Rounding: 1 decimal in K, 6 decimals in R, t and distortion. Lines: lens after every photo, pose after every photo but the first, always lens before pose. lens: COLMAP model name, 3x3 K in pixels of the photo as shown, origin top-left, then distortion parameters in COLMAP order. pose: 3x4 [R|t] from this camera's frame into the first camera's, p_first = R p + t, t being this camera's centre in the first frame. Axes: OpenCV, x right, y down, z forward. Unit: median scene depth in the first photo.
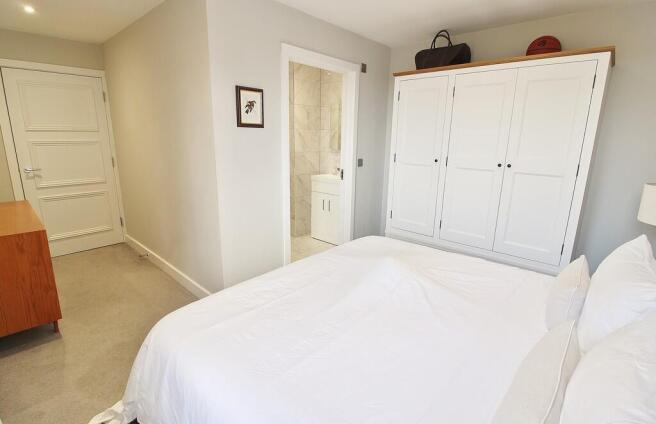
lens RADIAL K [[322.6, 0, 326.0], [0, 322.6, 210.6], [0, 0, 1]] dist [-0.009946, -0.001437]
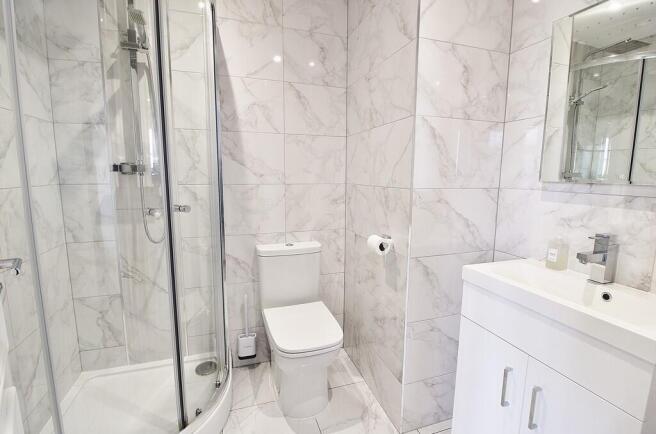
lens RADIAL K [[309.1, 0, 327.5], [0, 309.1, 214.5], [0, 0, 1]] dist [-0.001997, -0.003042]
pose [[0.872889, 0.055621, -0.484739, -0.018986], [-0.107252, 0.991055, -0.079414, -0.118527], [0.475986, 0.121309, 0.871046, 0.680947]]
